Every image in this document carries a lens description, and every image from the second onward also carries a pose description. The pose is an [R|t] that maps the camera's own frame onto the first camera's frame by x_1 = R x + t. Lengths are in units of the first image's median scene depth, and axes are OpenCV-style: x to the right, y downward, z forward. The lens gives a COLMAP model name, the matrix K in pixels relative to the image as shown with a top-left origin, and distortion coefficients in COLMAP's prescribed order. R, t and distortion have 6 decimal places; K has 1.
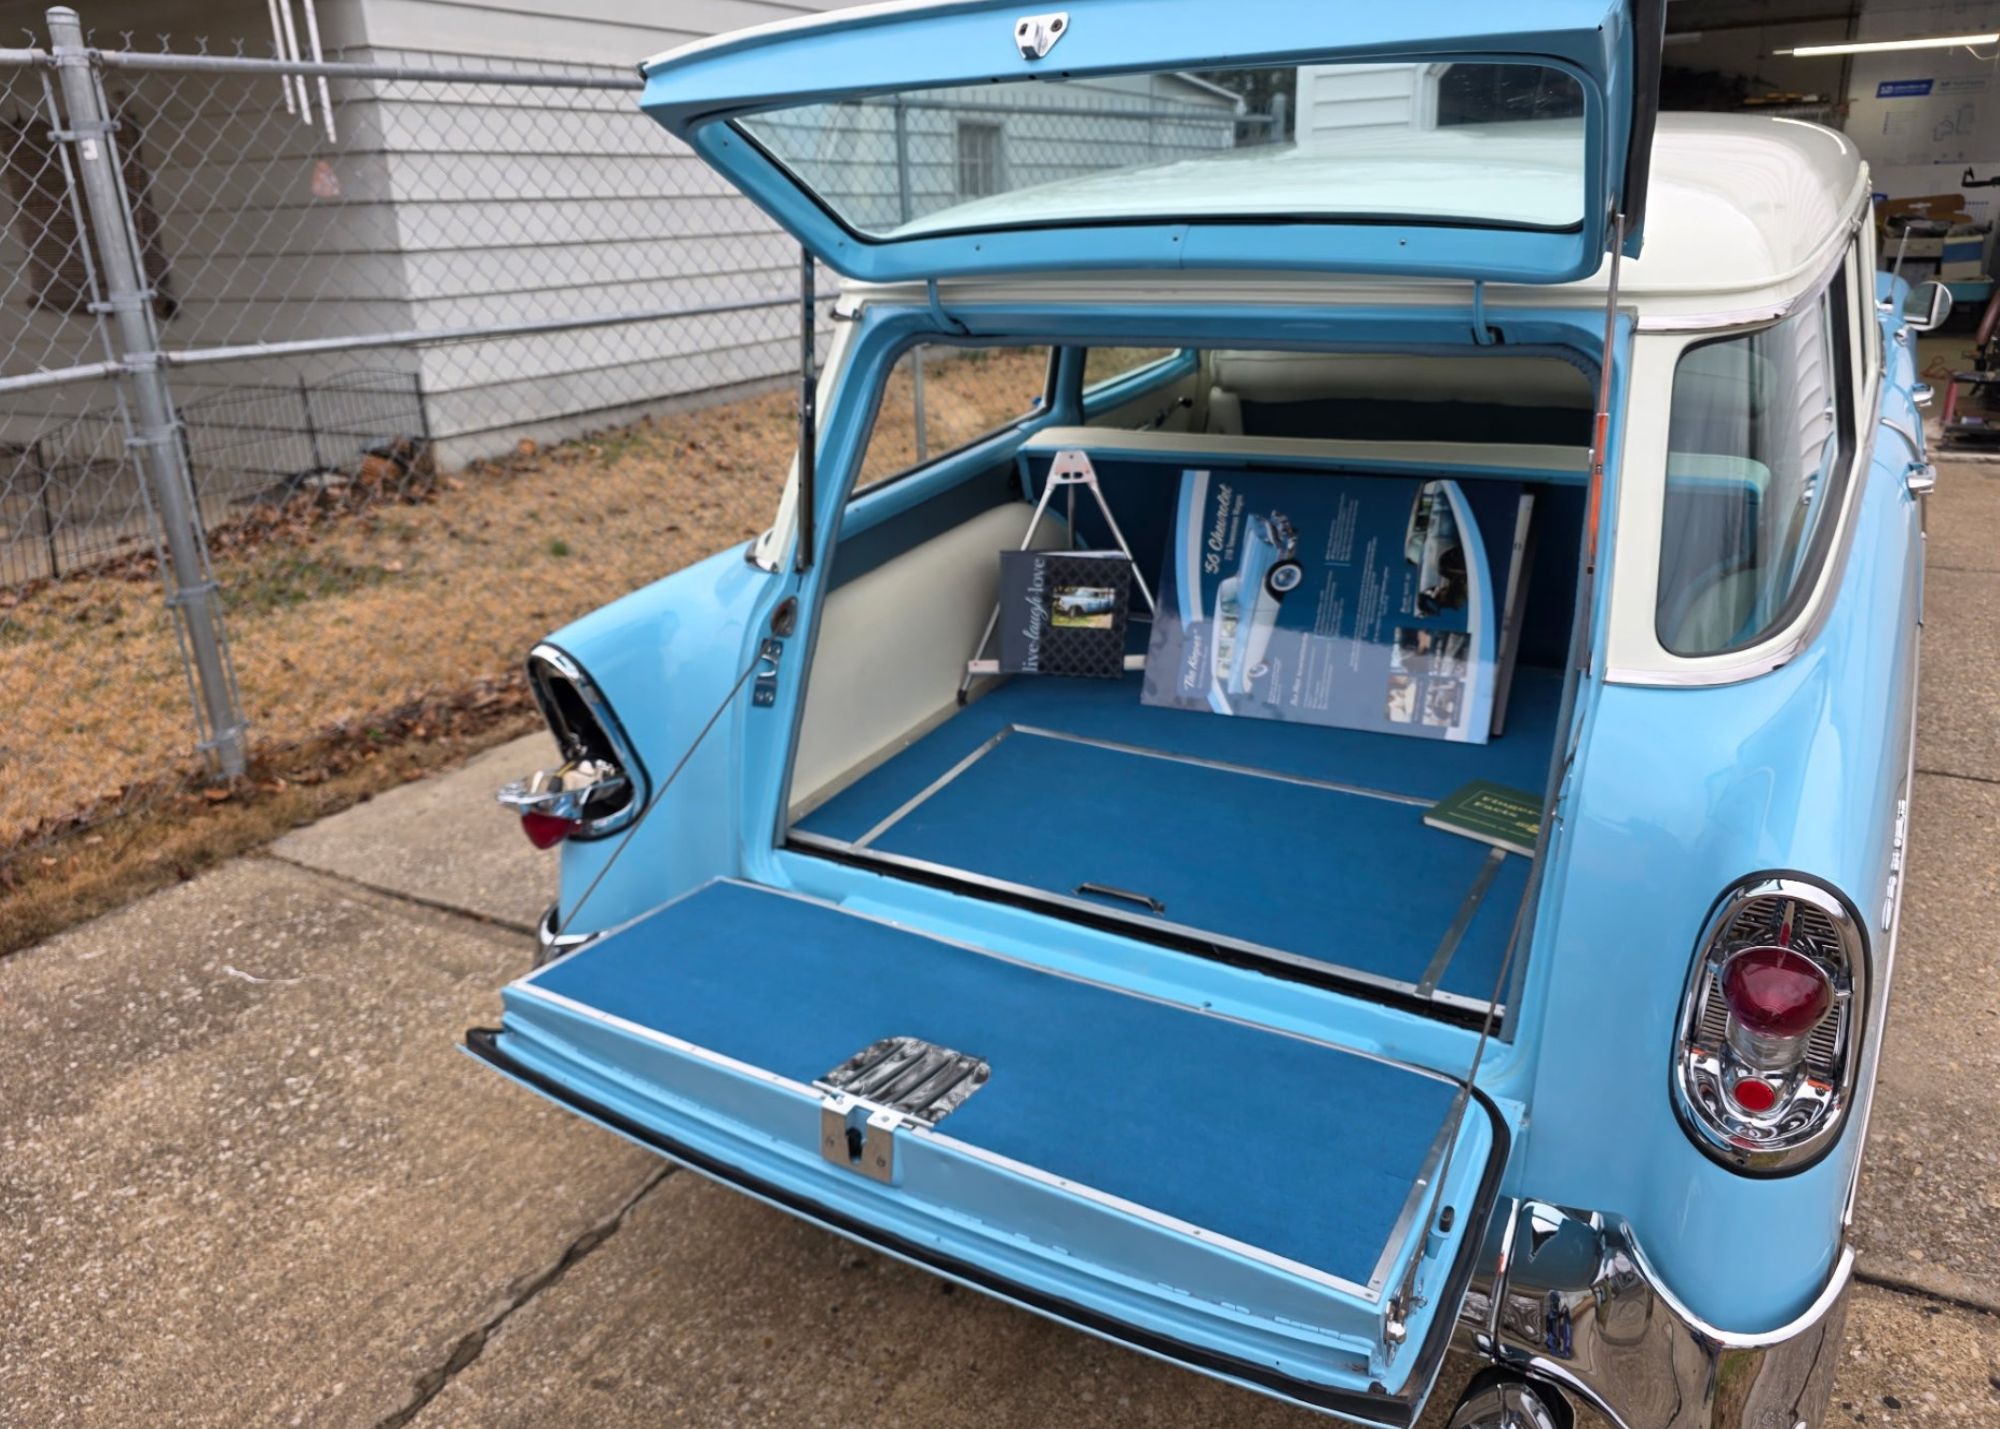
lens RADIAL K [[1536.3, 0, 991.3], [0, 1536.3, 714.1], [0, 0, 1]] dist [0.041962, -0.039210]
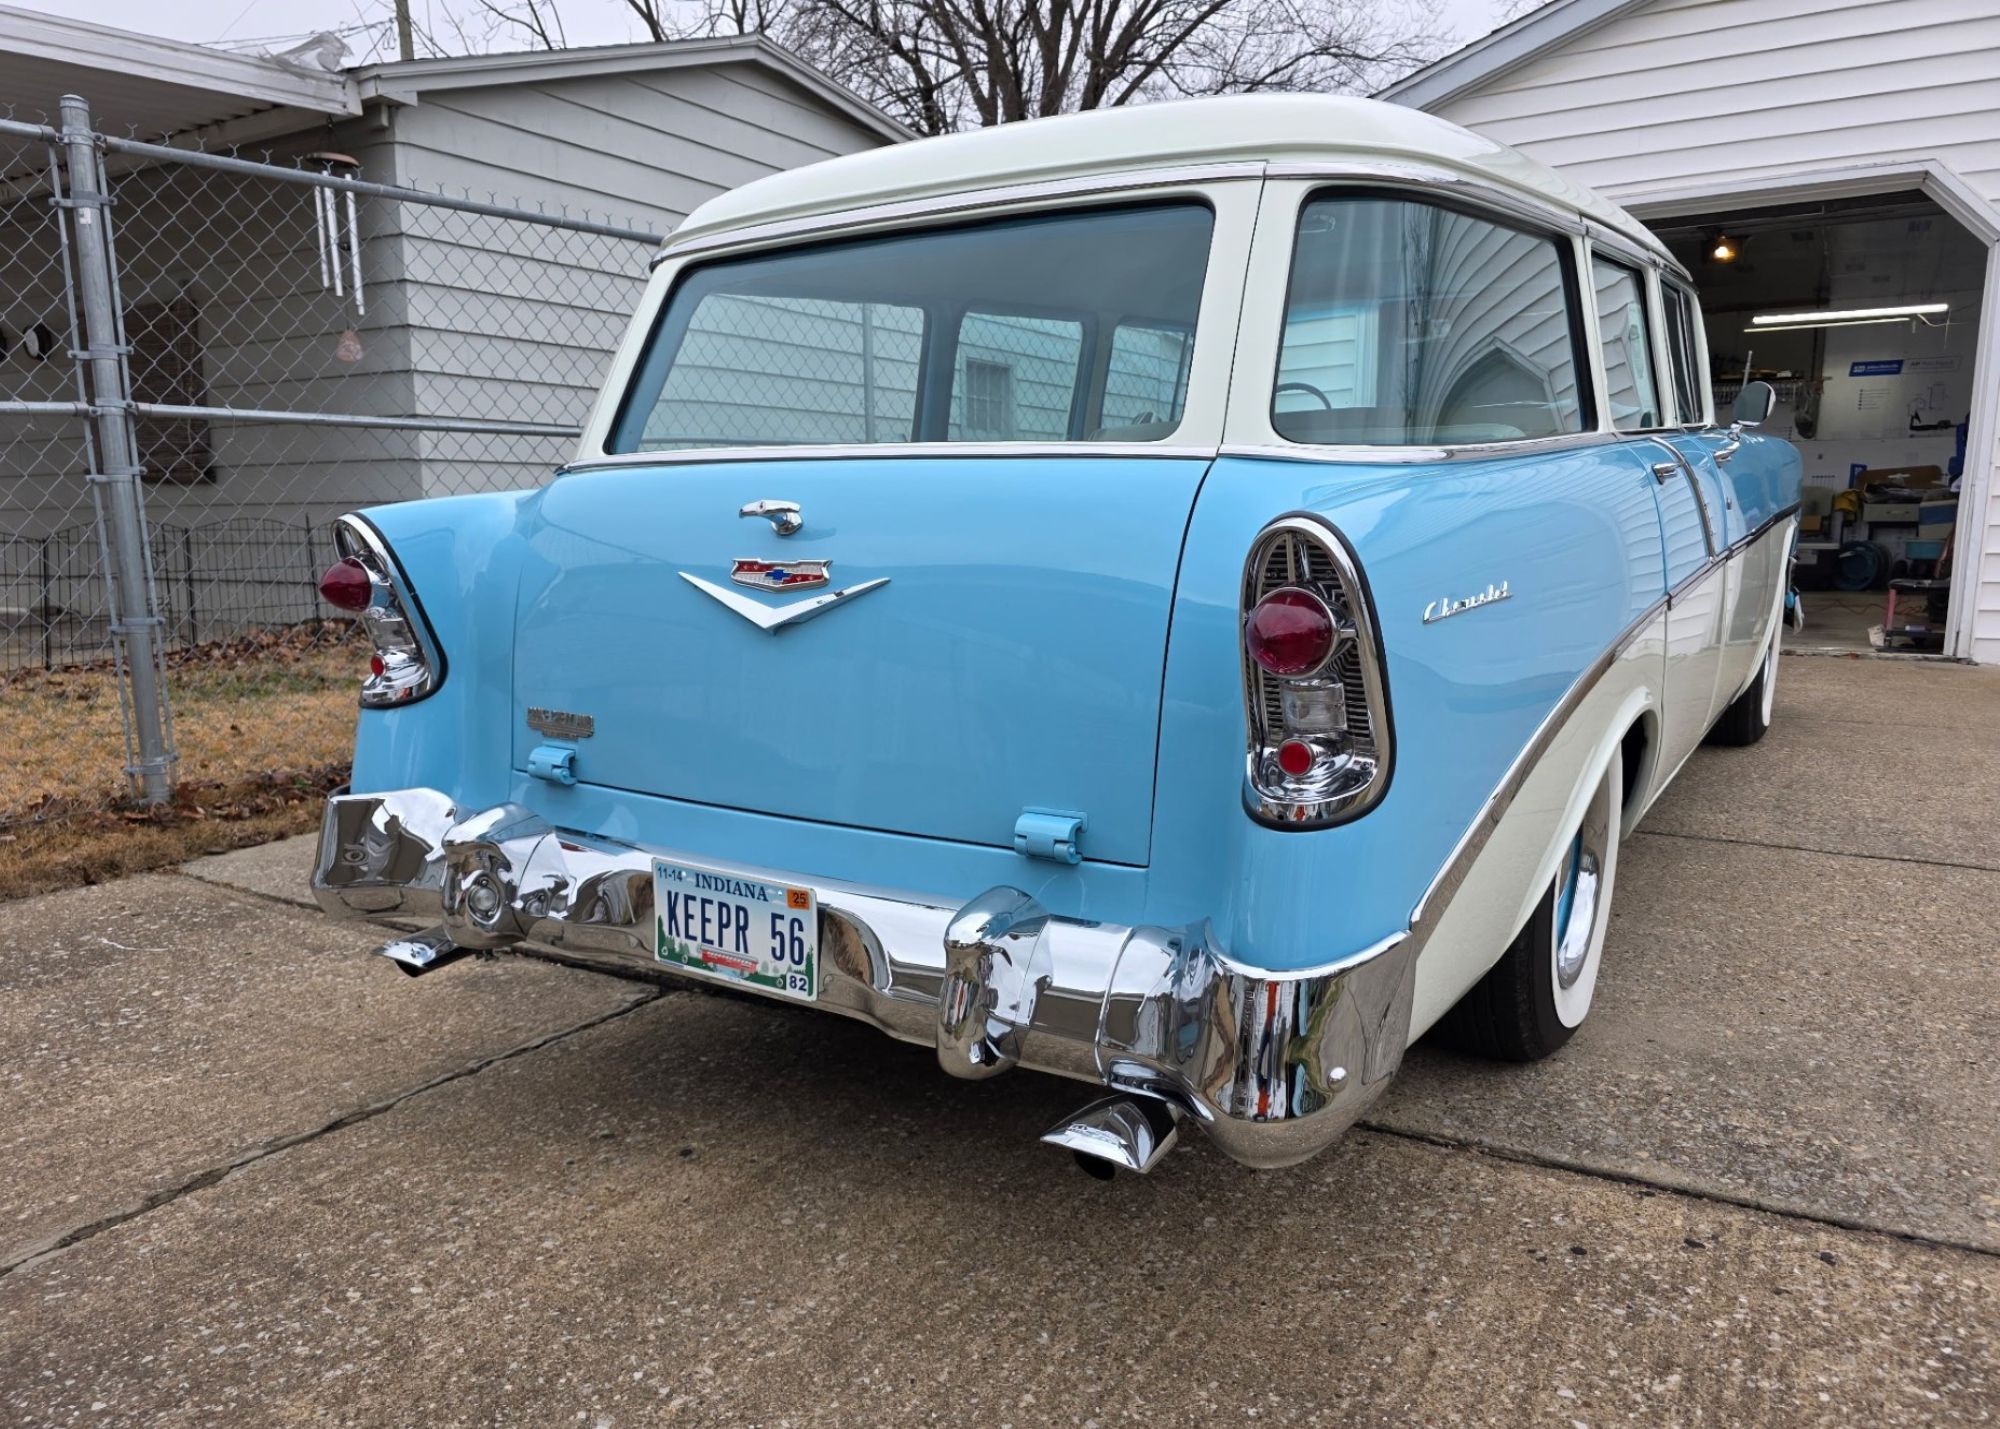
lens RADIAL K [[1525.0, 0, 993.6], [0, 1525.0, 771.5], [0, 0, 1]] dist [0.053651, -0.045071]
pose [[0.998484, 0.035455, -0.042099, 0.135332], [-0.041862, 0.985800, -0.162621, 0.181513], [0.035735, 0.164137, 0.985790, -0.021323]]
